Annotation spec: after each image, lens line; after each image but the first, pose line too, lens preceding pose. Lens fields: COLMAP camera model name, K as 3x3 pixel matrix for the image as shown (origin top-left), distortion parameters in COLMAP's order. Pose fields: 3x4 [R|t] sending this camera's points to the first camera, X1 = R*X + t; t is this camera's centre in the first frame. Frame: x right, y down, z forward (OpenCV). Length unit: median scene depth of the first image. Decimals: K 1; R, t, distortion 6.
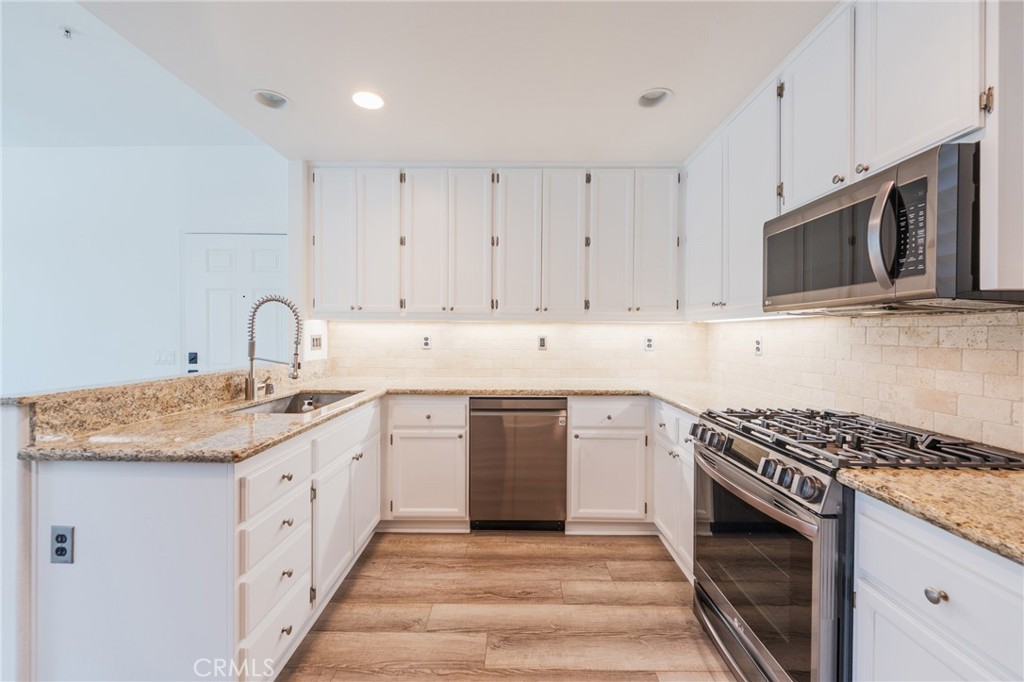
lens RADIAL K [[415.2, 0, 512.2], [0, 415.2, 338.3], [0, 0, 1]] dist [0.002421, -0.001383]
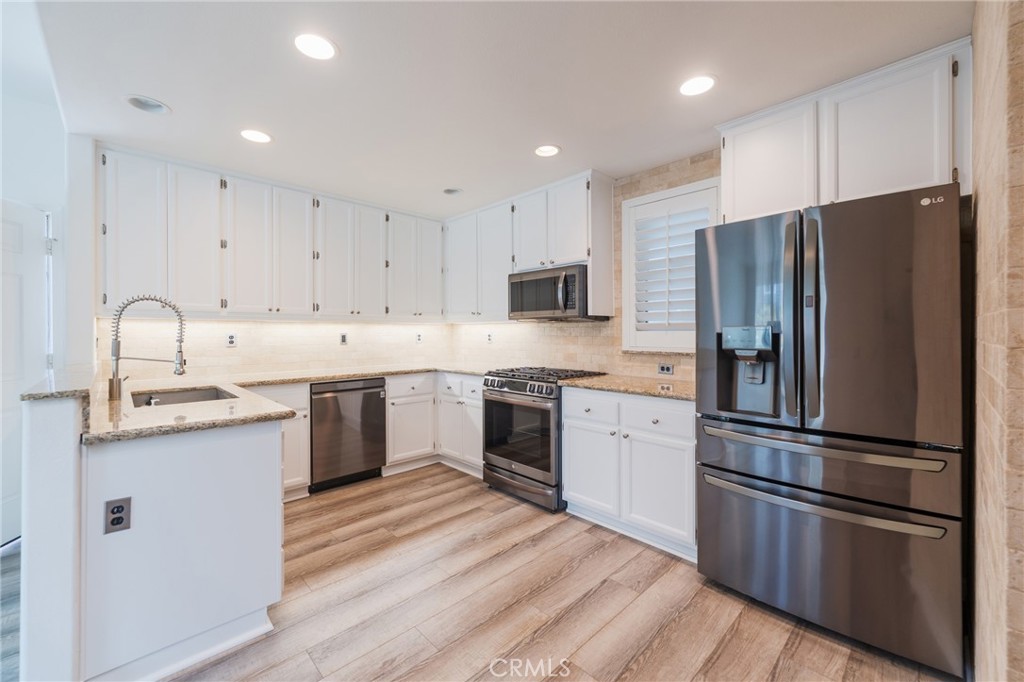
lens RADIAL K [[415.2, 0, 516.4], [0, 415.2, 336.9], [0, 0, 1]] dist [0.002421, -0.001383]
pose [[0.705485, -0.014827, 0.708570, -0.640825], [0.013894, 0.999878, 0.007089, 0.004756], [-0.708589, 0.004844, 0.705605, -0.348080]]
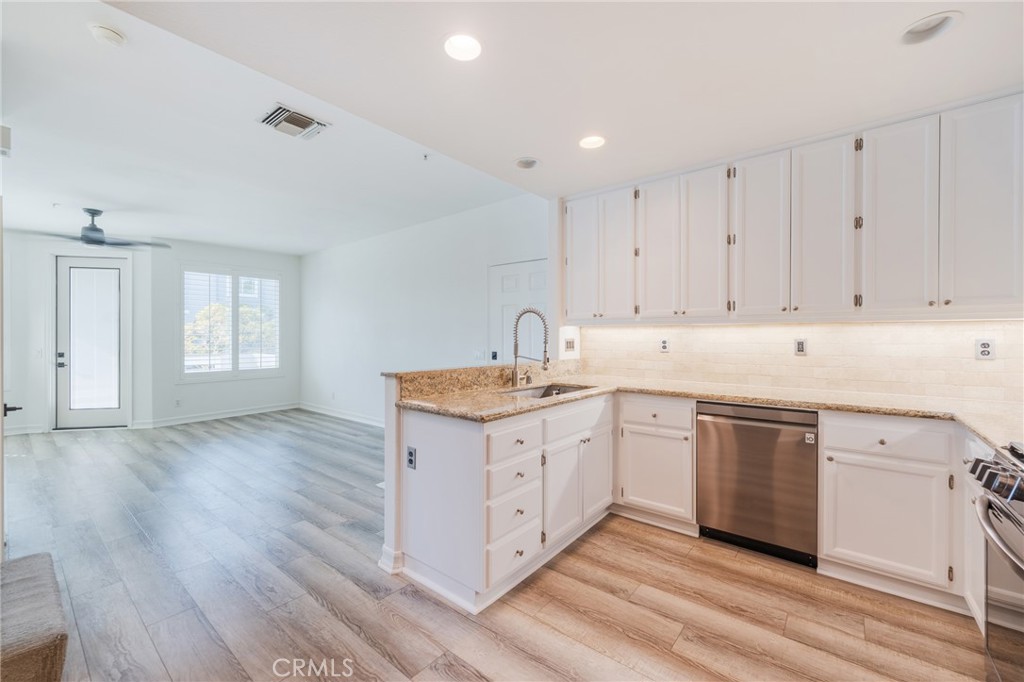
lens RADIAL K [[415.2, 0, 512.4], [0, 415.2, 339.0], [0, 0, 1]] dist [0.002421, -0.001383]
pose [[0.782659, -0.002014, -0.622447, 0.205707], [-0.001867, 0.999983, -0.005584, -0.000155], [0.622448, 0.005533, 0.782642, -0.069432]]
